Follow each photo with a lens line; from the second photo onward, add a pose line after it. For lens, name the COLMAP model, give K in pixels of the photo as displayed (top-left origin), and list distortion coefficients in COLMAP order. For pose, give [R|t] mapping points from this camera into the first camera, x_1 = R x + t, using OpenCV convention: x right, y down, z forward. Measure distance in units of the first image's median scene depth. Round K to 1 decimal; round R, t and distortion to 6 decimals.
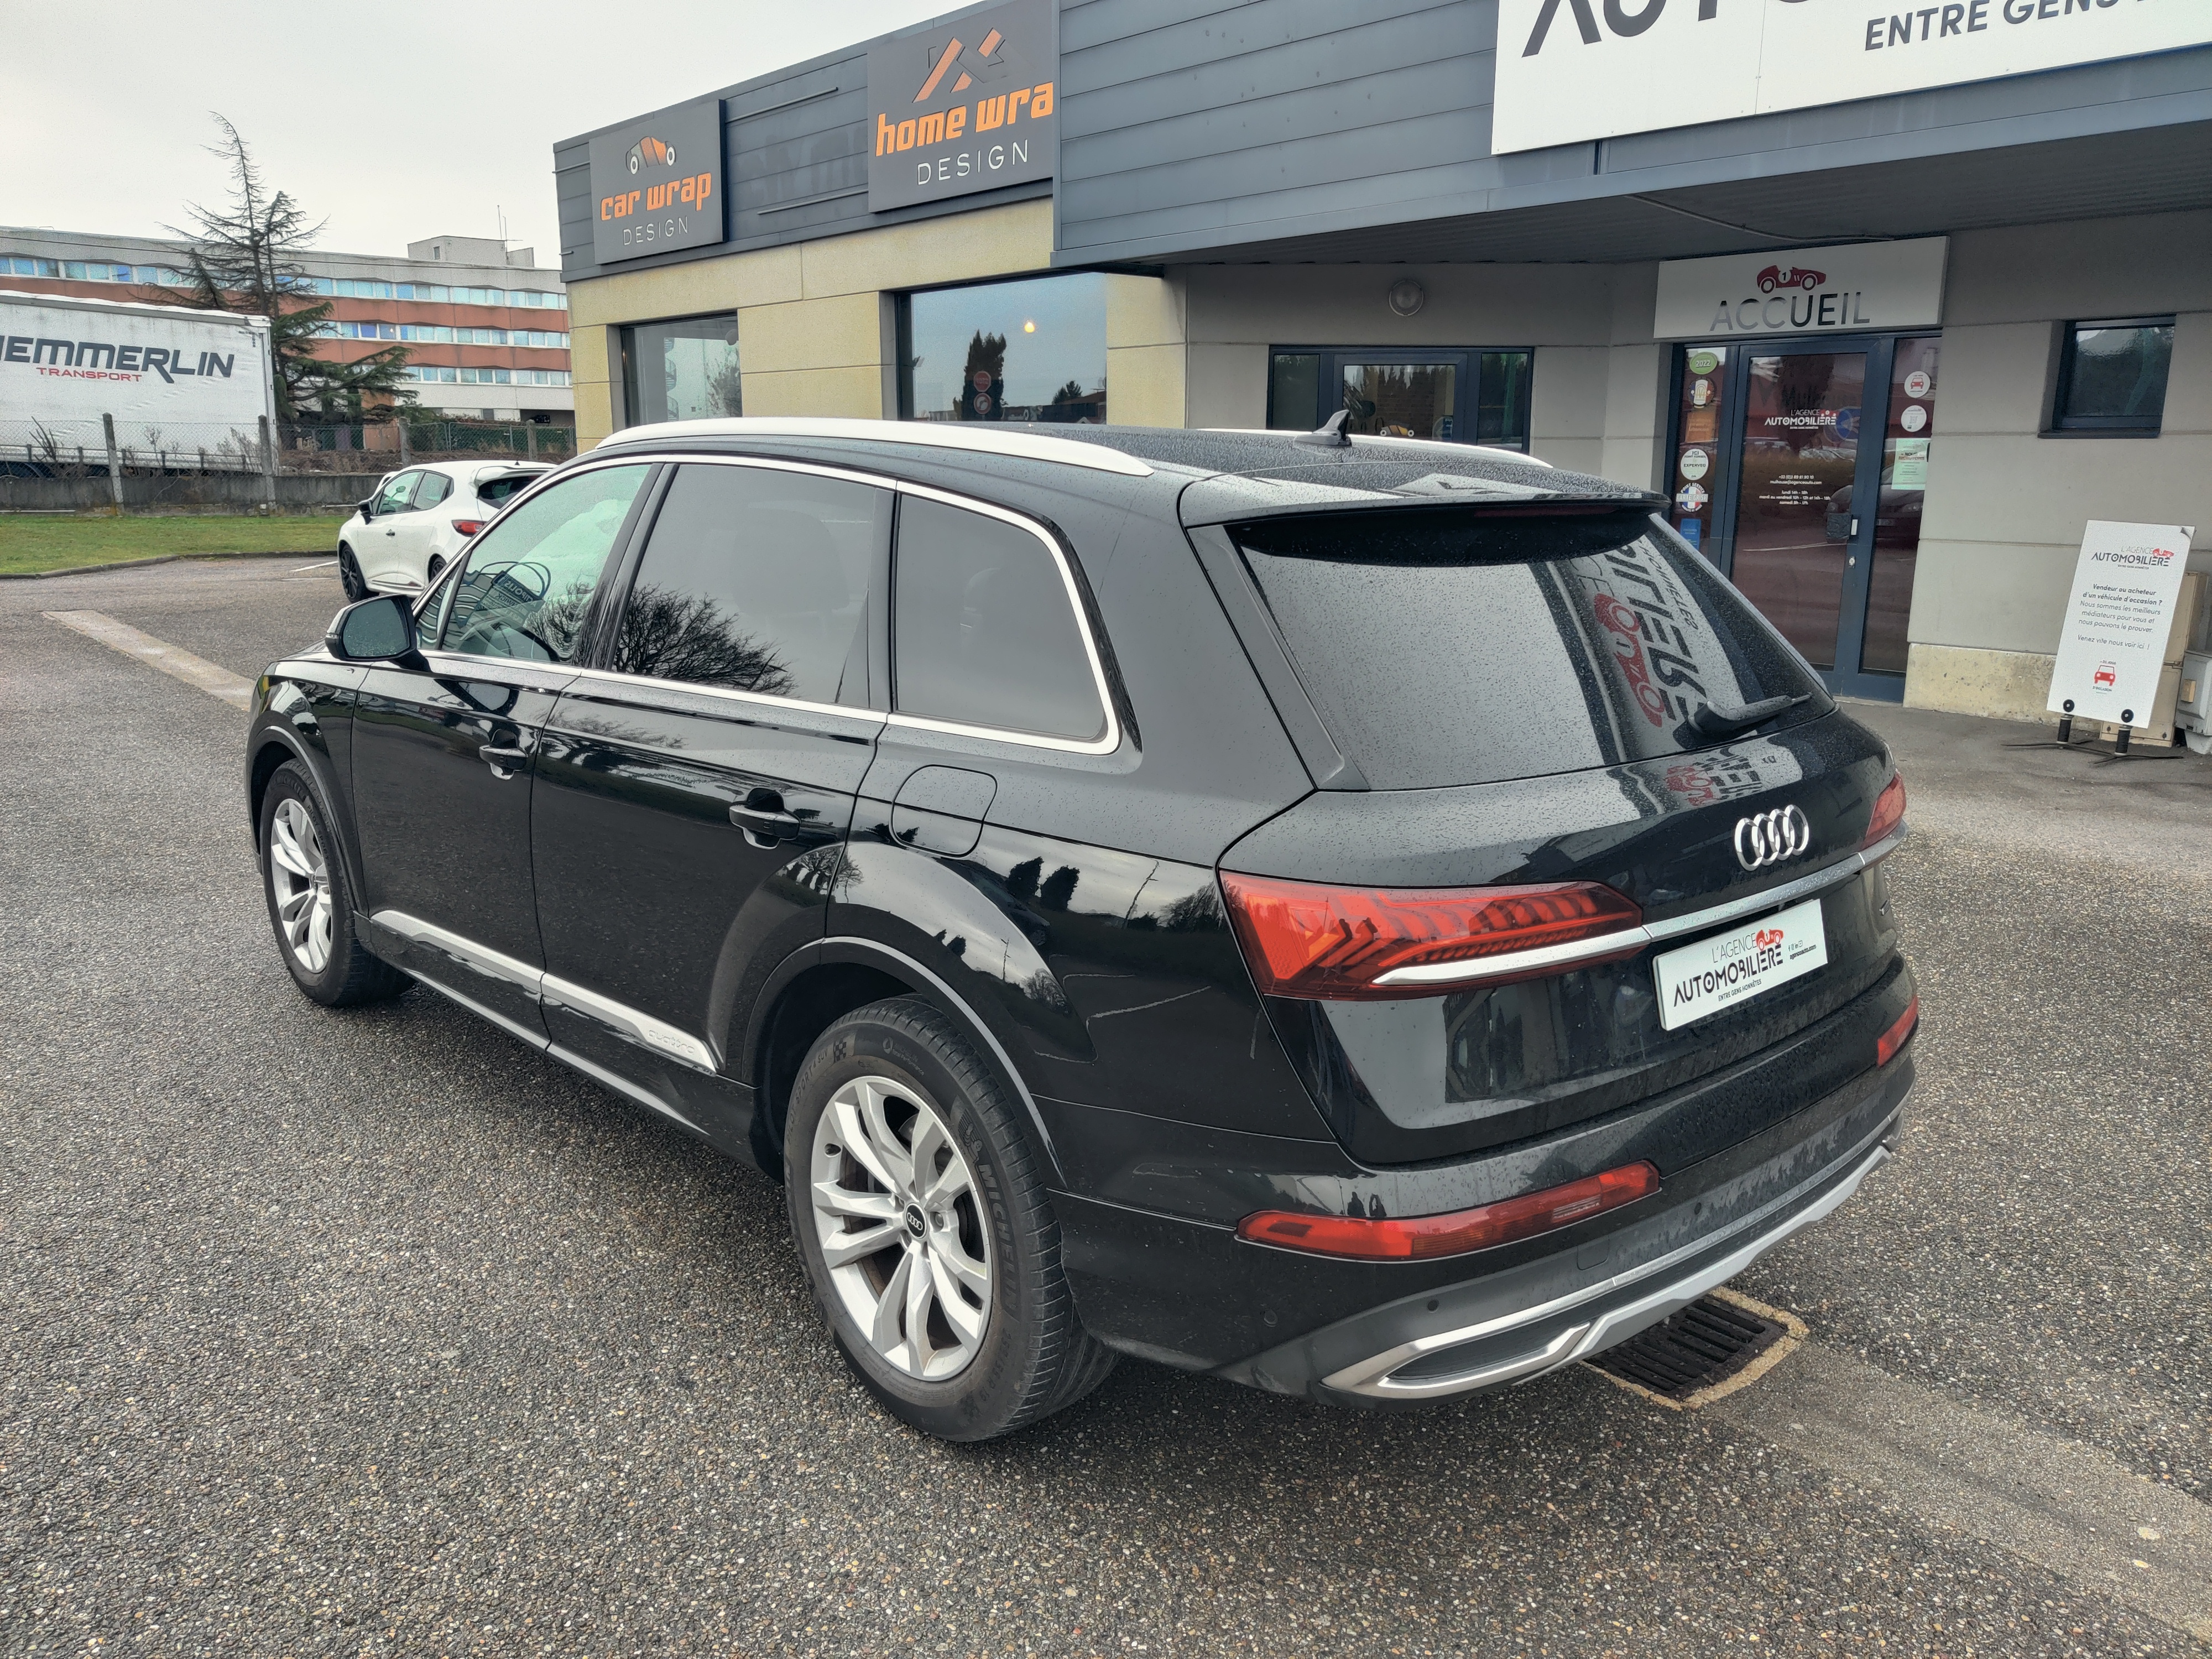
lens RADIAL K [[1660.3, 0, 1106.0], [0, 1660.3, 829.5], [0, 0, 1]] dist [0.007140, -0.002524]
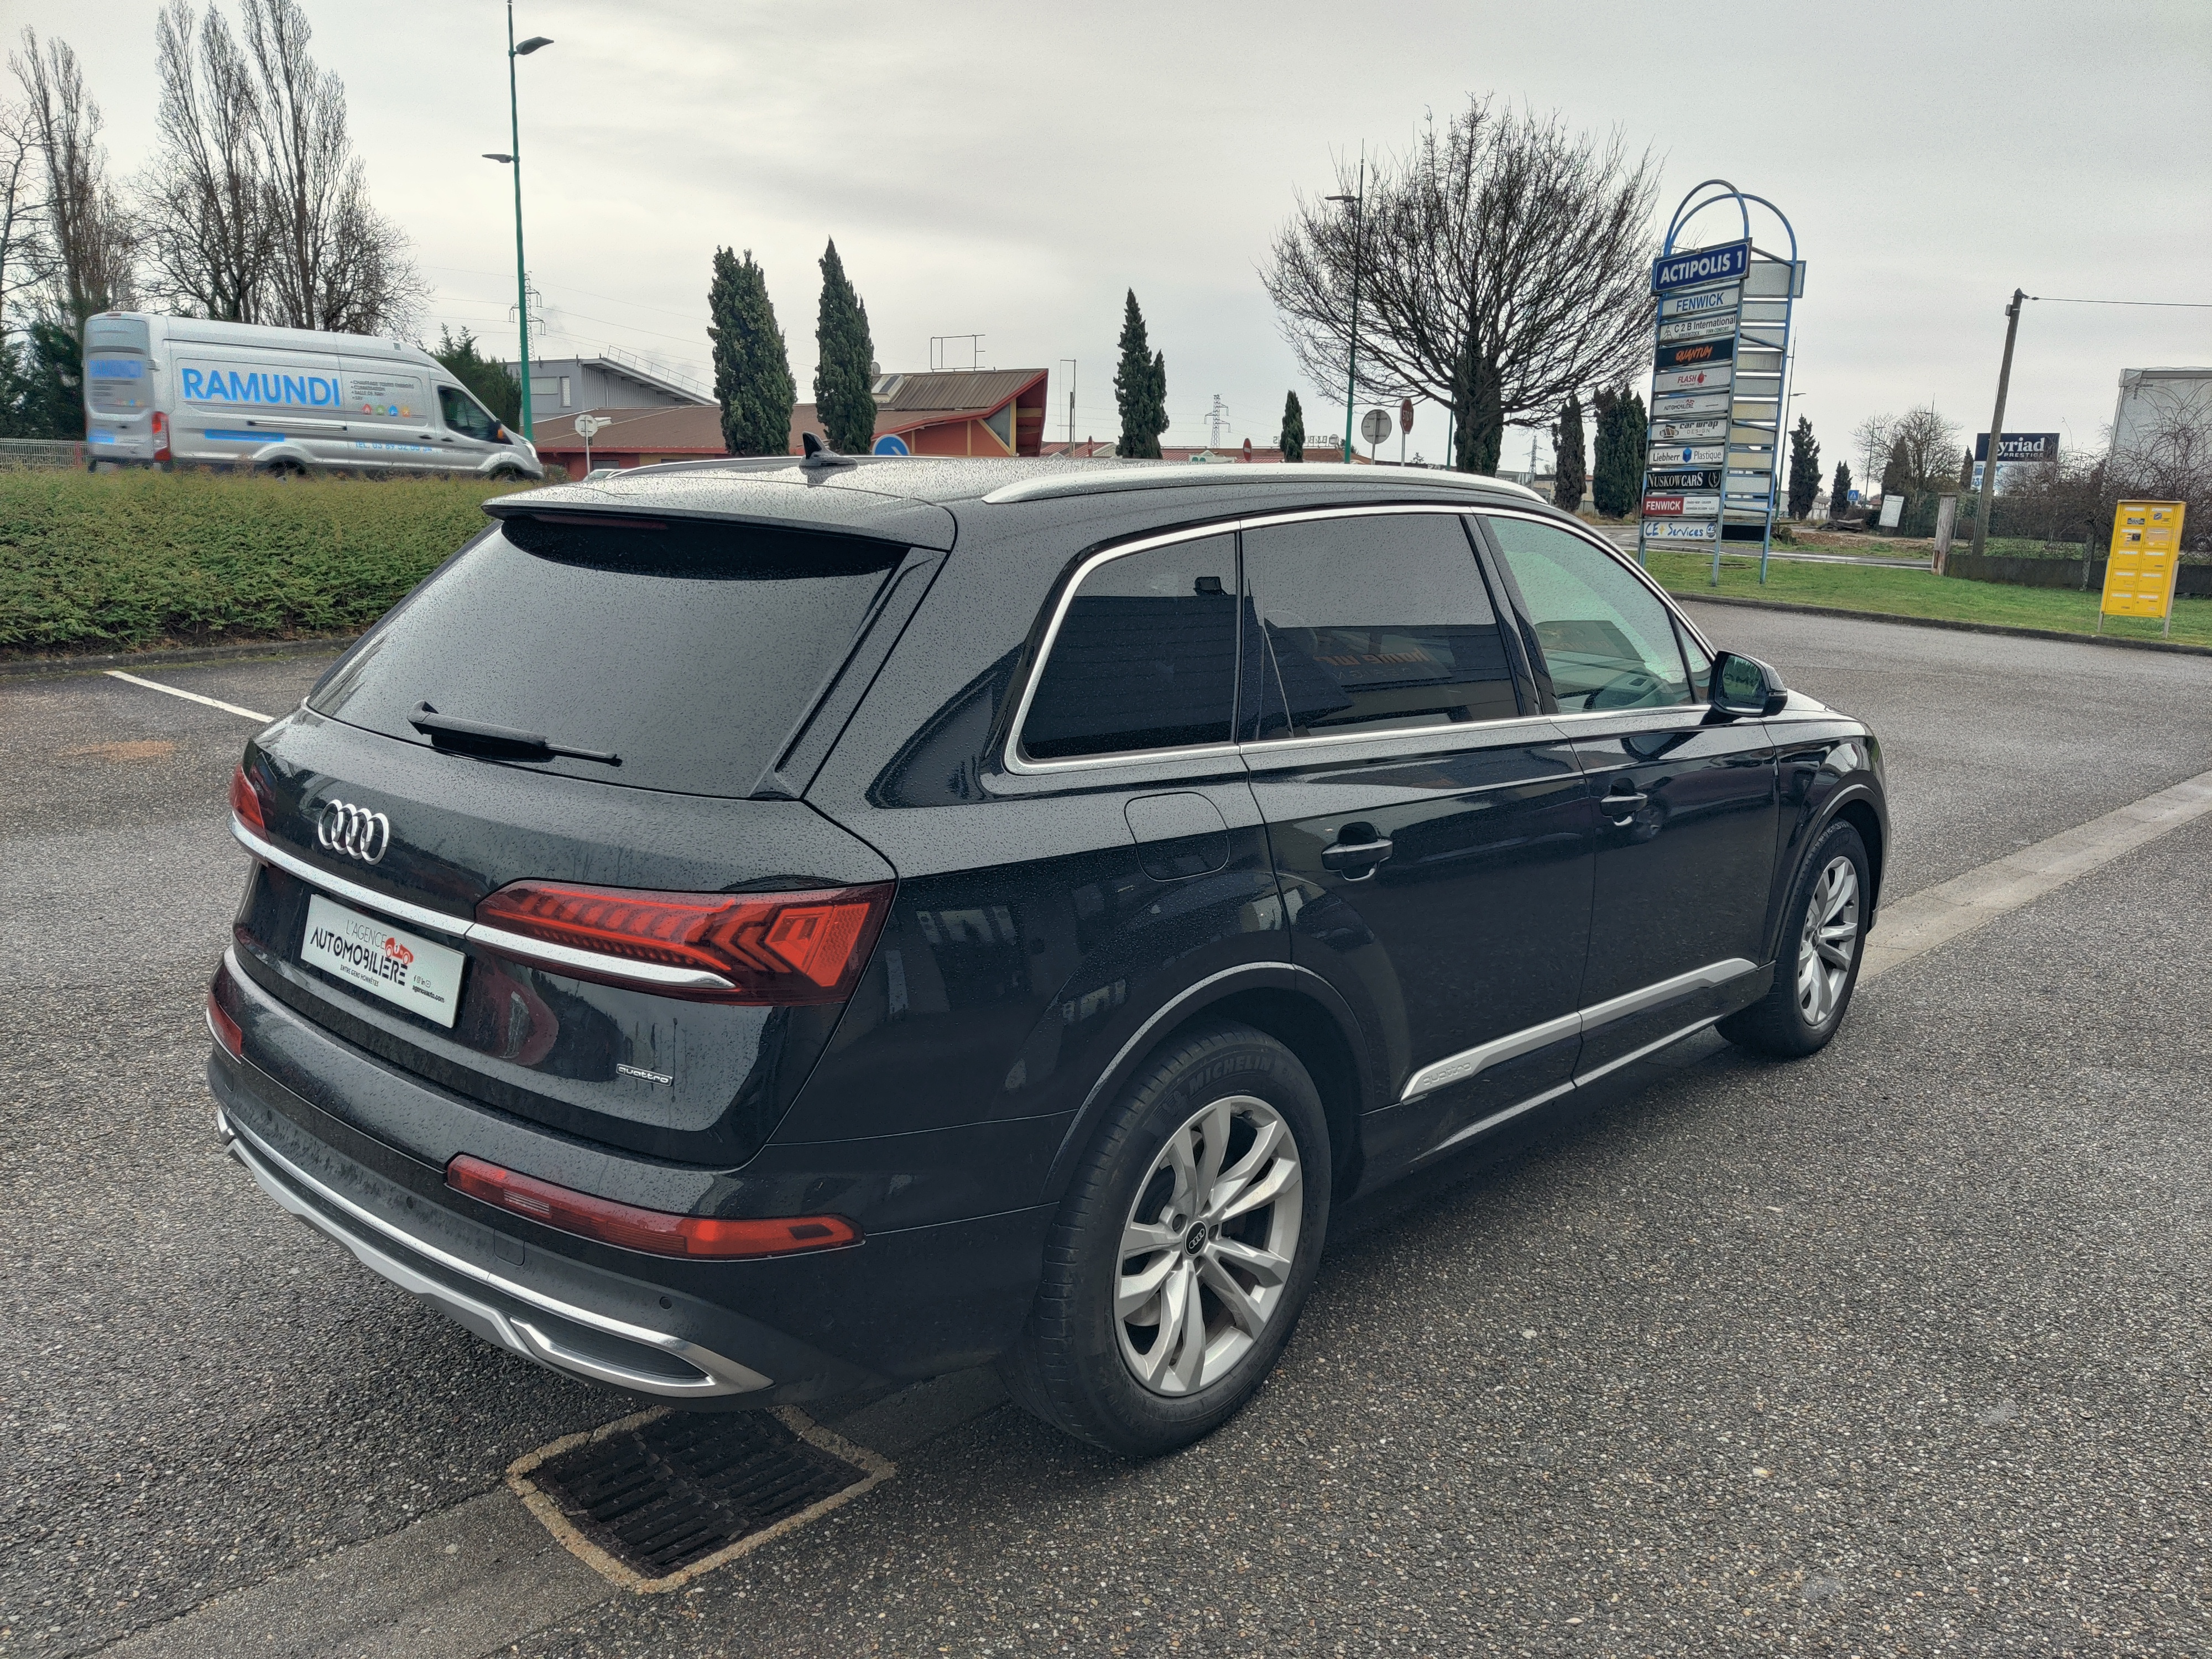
lens RADIAL K [[1684.3, 0, 1162.7], [0, 1684.3, 823.9], [0, 0, 1]] dist [-0.011280, 0.005017]
pose [[0.120353, 0.186177, -0.975117, 0.190244], [-0.249278, 0.956454, 0.151846, -0.036295], [0.960925, 0.224800, 0.161522, 0.170795]]
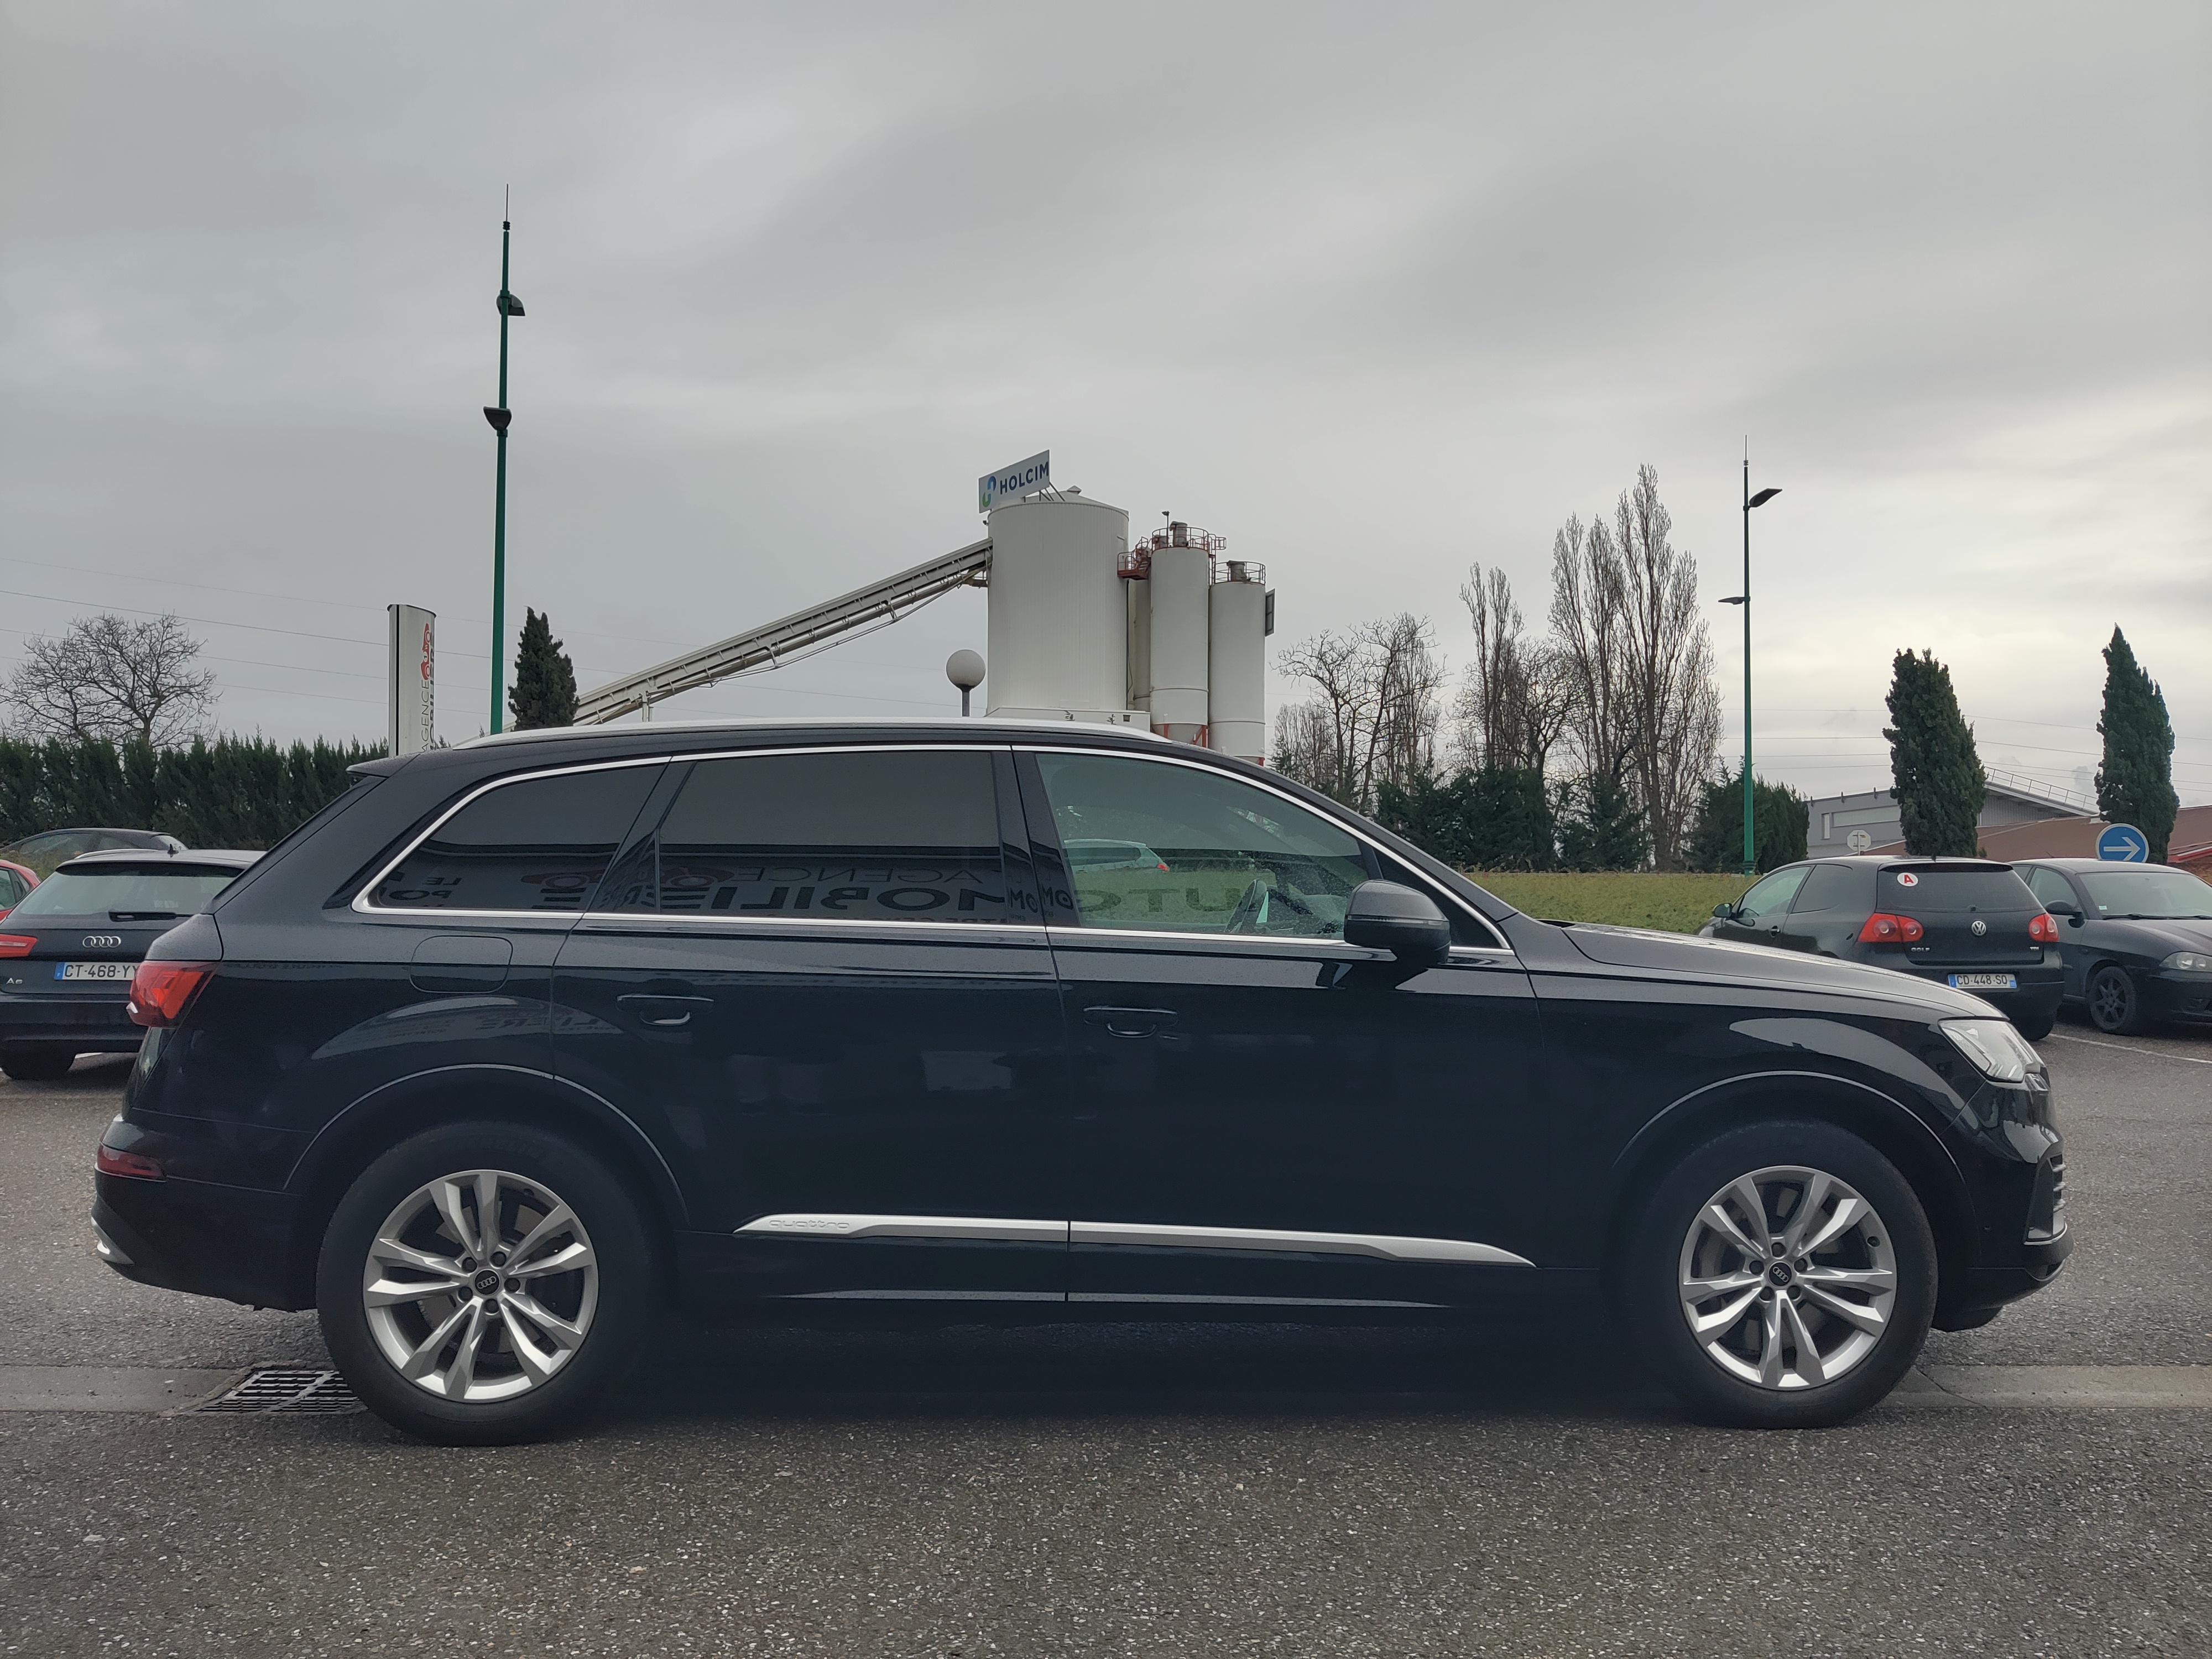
lens RADIAL K [[1660.3, 0, 1106.0], [0, 1660.3, 829.5], [0, 0, 1]] dist [0.007140, -0.002524]
pose [[-0.637154, -0.042073, -0.769587, 0.160602], [-0.177546, 0.979667, 0.093435, -0.058949], [0.750008, 0.196170, -0.631669, 0.351118]]
